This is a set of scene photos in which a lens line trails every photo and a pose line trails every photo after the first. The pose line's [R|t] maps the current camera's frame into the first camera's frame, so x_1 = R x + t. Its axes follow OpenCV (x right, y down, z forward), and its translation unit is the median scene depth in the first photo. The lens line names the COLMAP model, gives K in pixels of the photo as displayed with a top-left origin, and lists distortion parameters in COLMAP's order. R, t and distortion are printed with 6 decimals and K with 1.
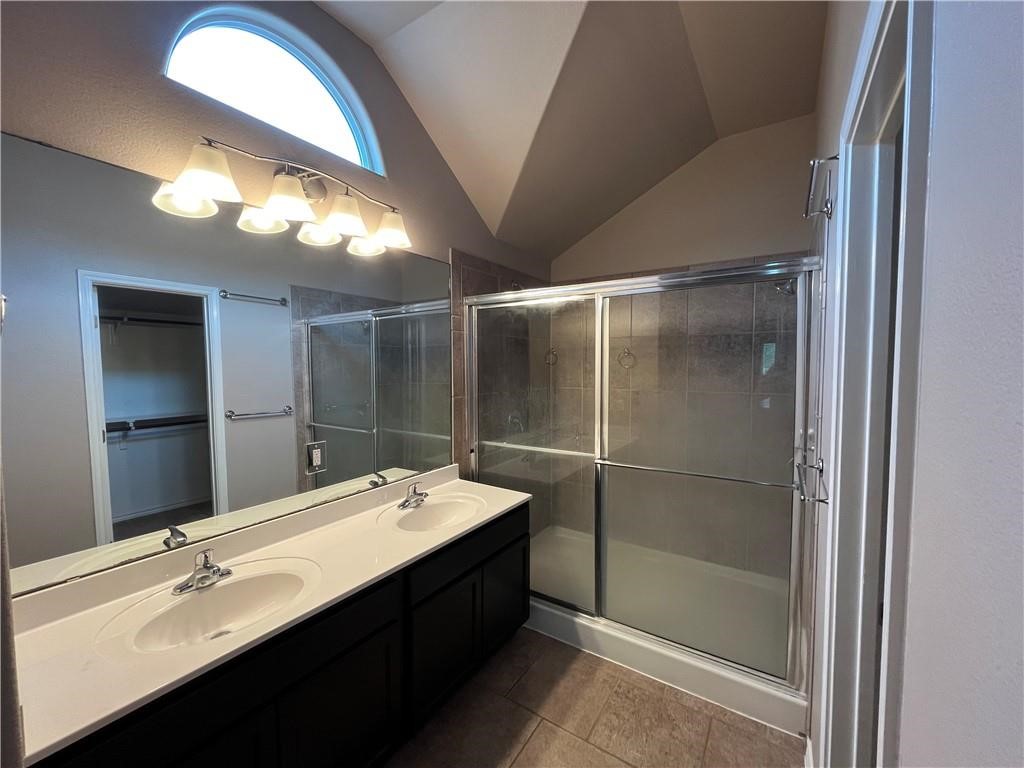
lens RADIAL K [[411.1, 0, 509.0], [0, 411.1, 385.2], [0, 0, 1]] dist [-0.003204, -0.000355]
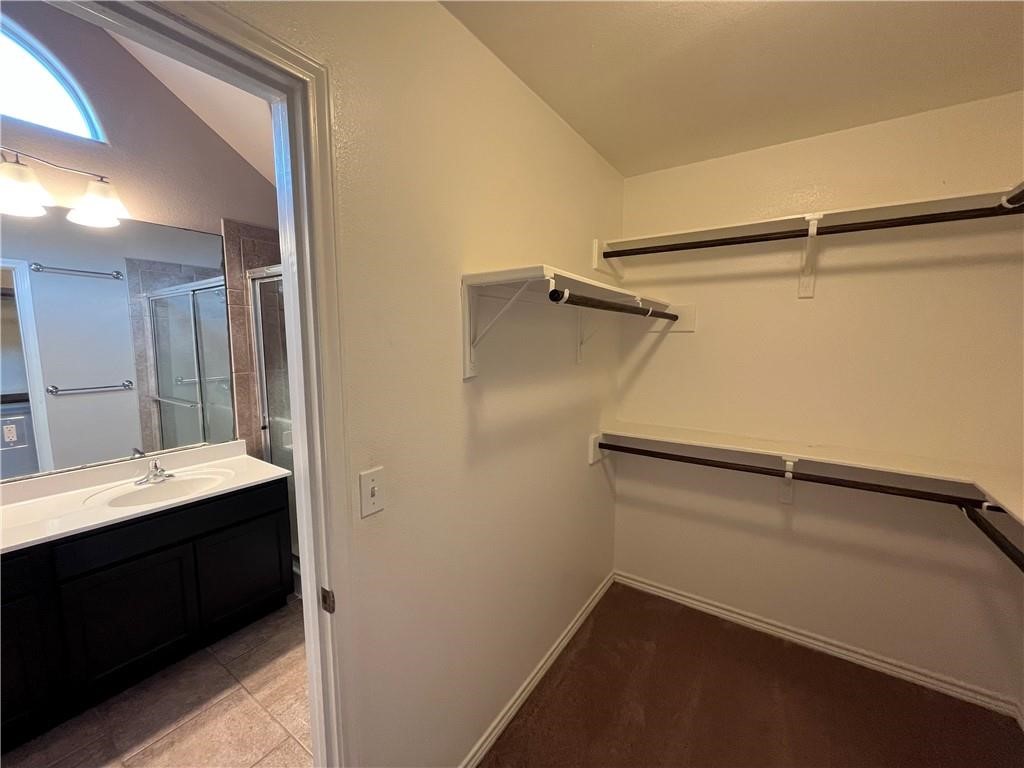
lens RADIAL K [[411.1, 0, 509.0], [0, 411.1, 385.2], [0, 0, 1]] dist [-0.003204, -0.000355]
pose [[0.999652, 0.005440, -0.025820, 0.530357], [-0.003766, 0.997915, 0.064433, -0.007366], [0.026116, -0.064313, 0.997588, 0.029172]]
